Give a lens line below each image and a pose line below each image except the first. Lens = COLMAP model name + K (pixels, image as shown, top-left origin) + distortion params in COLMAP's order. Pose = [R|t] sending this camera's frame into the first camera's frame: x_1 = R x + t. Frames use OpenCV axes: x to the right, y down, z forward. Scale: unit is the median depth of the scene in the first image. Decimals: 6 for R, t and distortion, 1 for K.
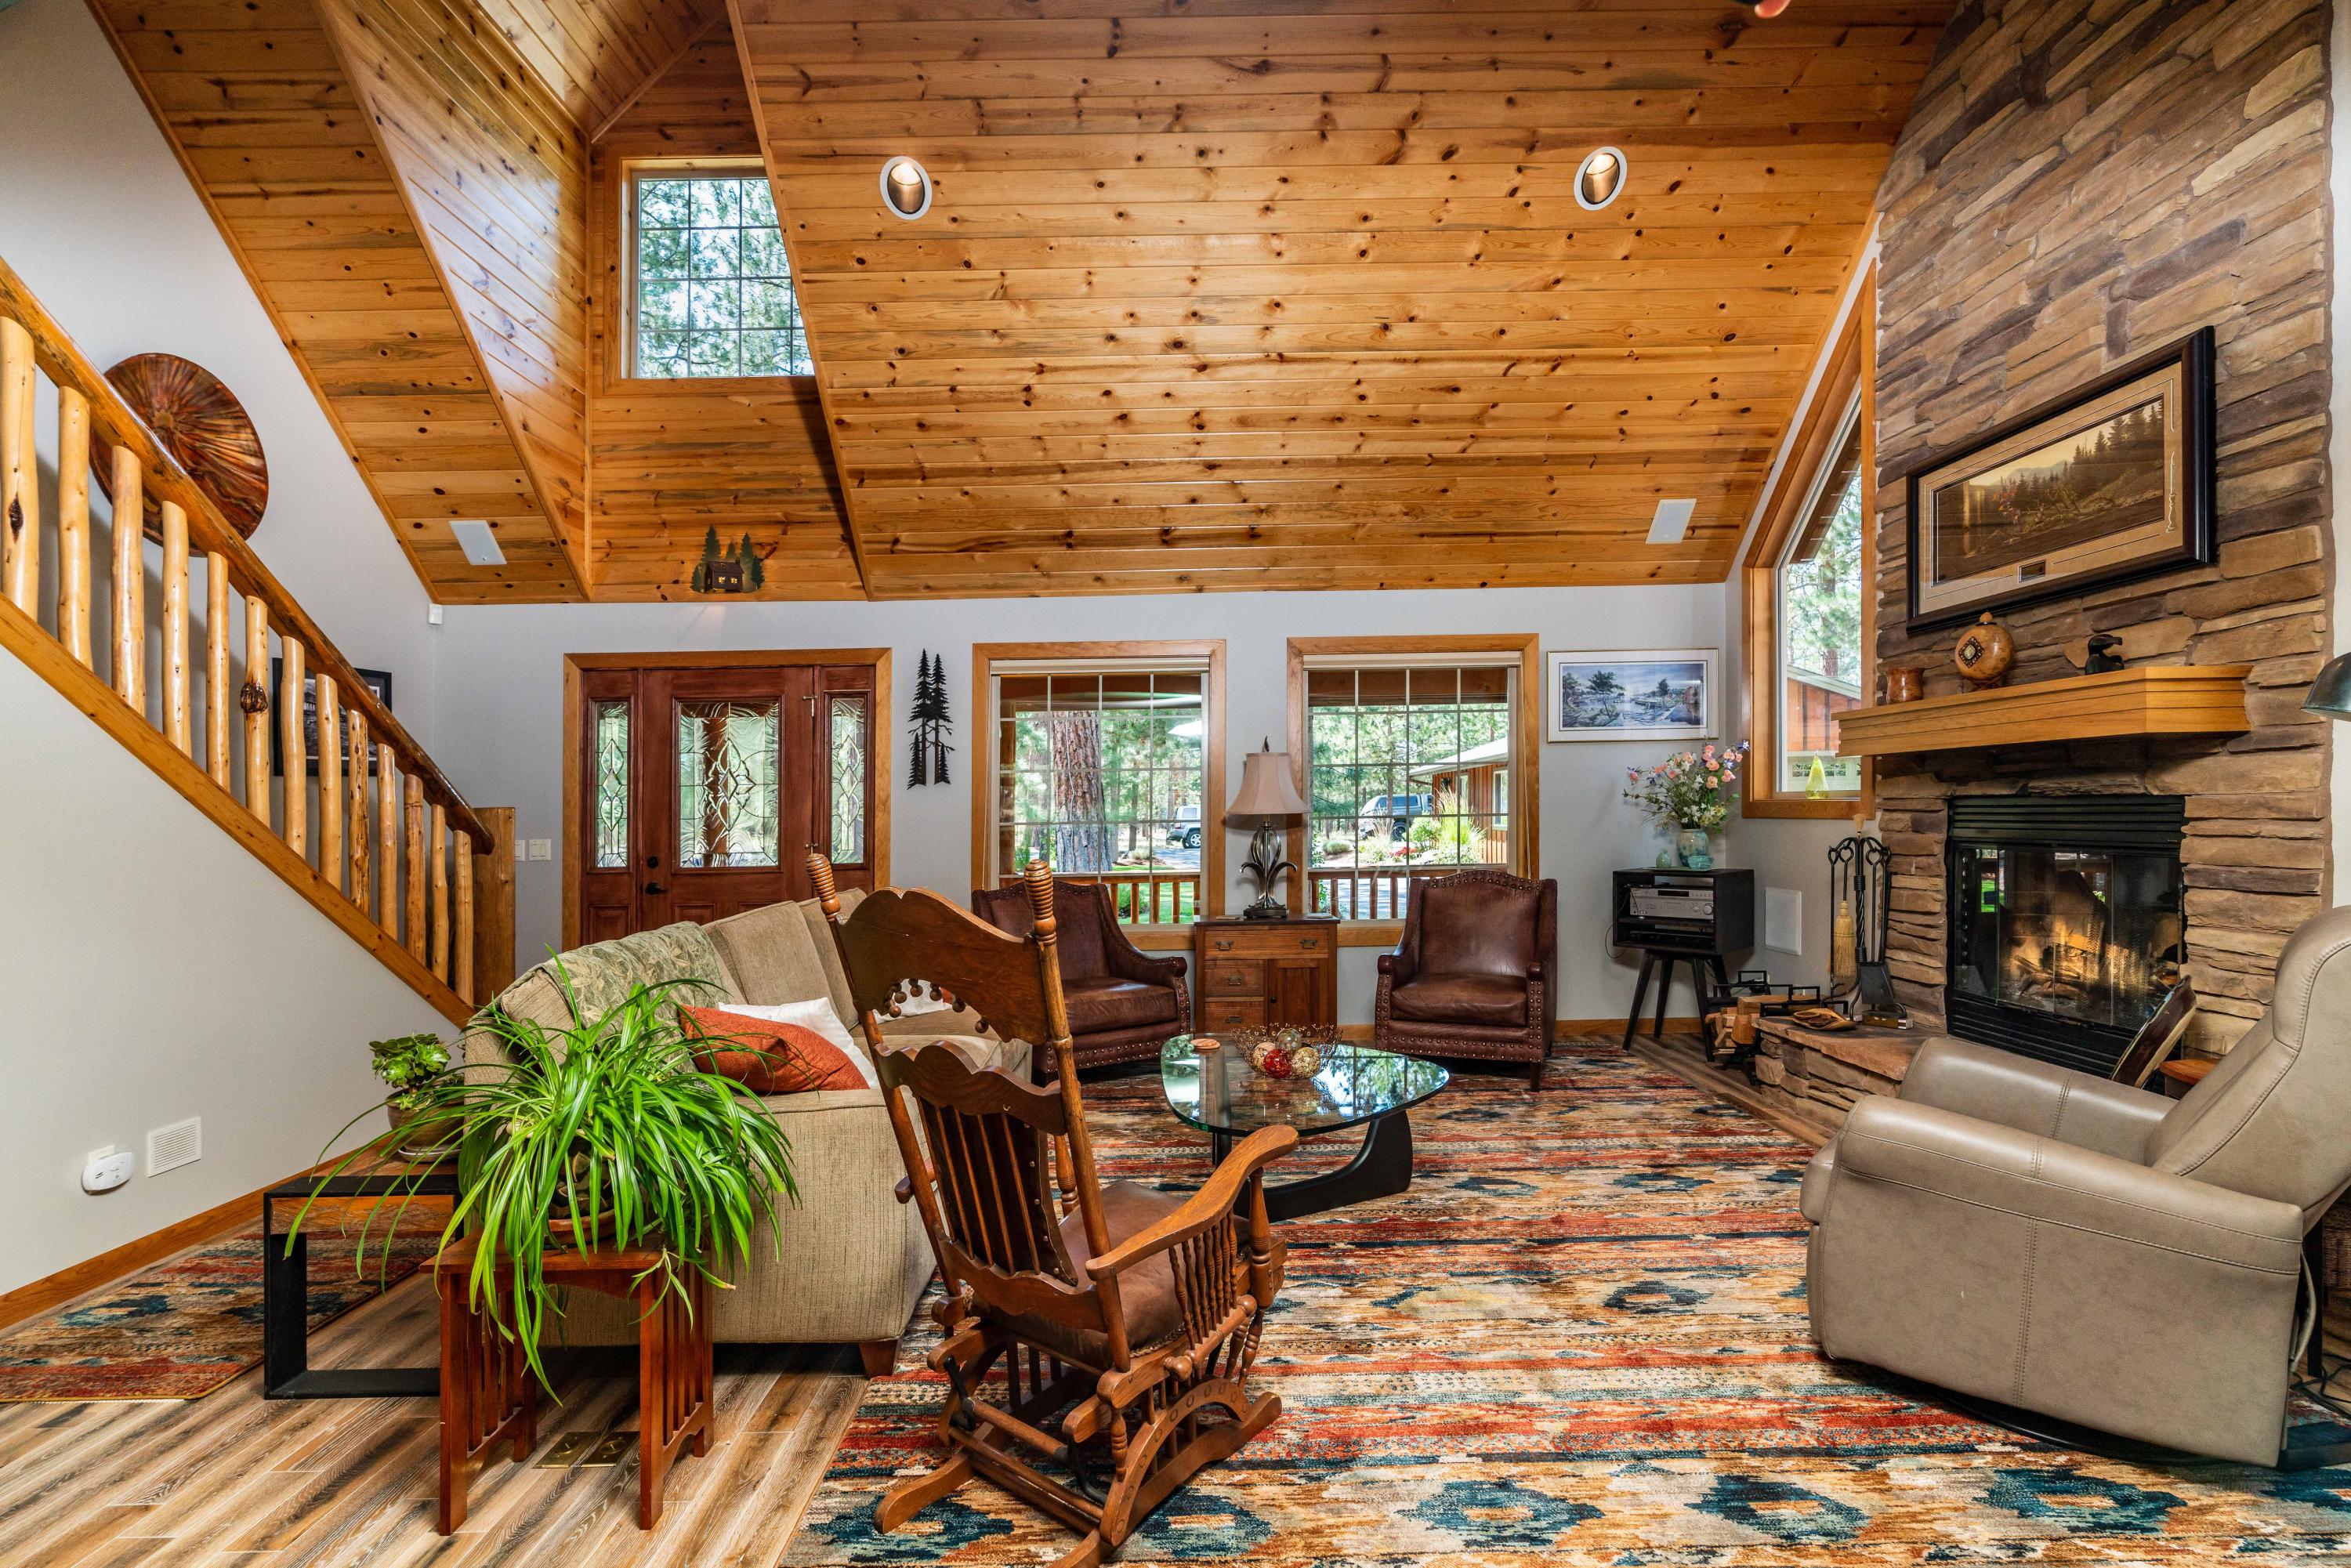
lens RADIAL K [[1073.2, 0, 1143.6], [0, 1073.2, 788.9], [0, 0, 1]] dist [-0.010138, 0.005247]
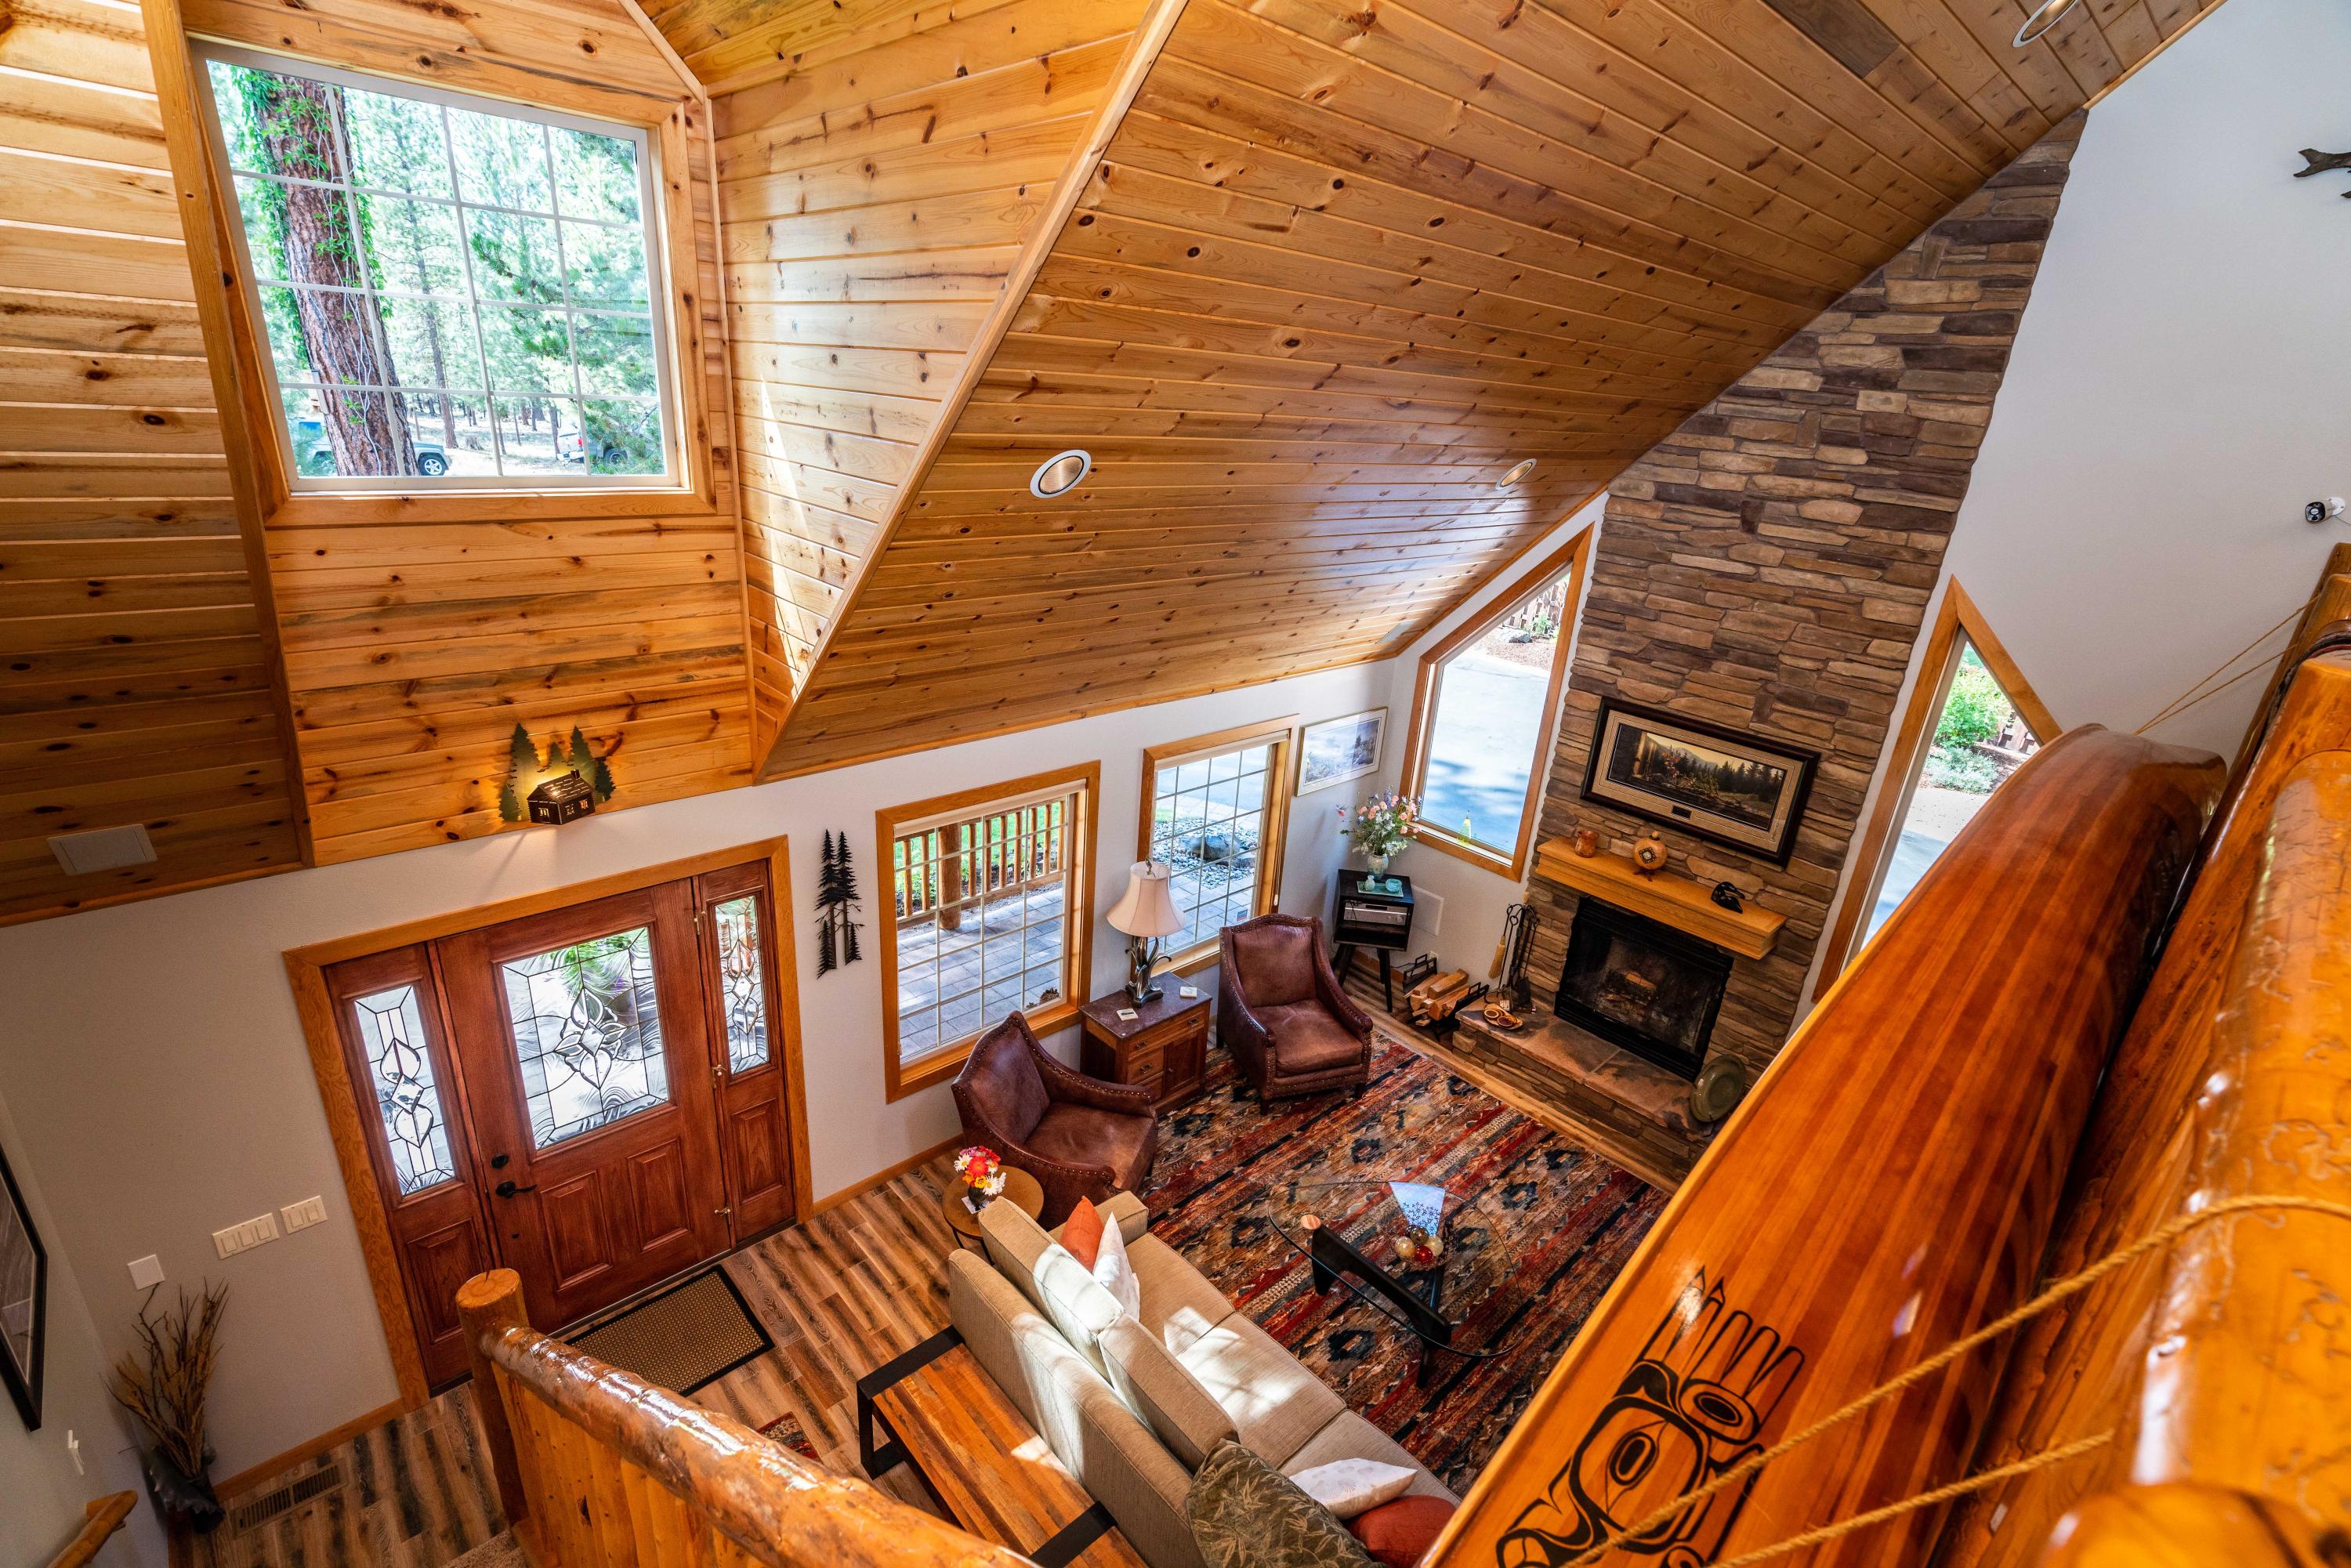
lens RADIAL K [[1073.2, 0, 1163.7], [0, 1073.2, 797.4], [0, 0, 1]] dist [-0.010138, 0.005247]
pose [[0.727406, -0.194661, 0.658018, -0.800937], [-0.082372, 0.927216, 0.365356, -0.689875], [-0.681245, -0.319964, 0.658428, 0.377124]]
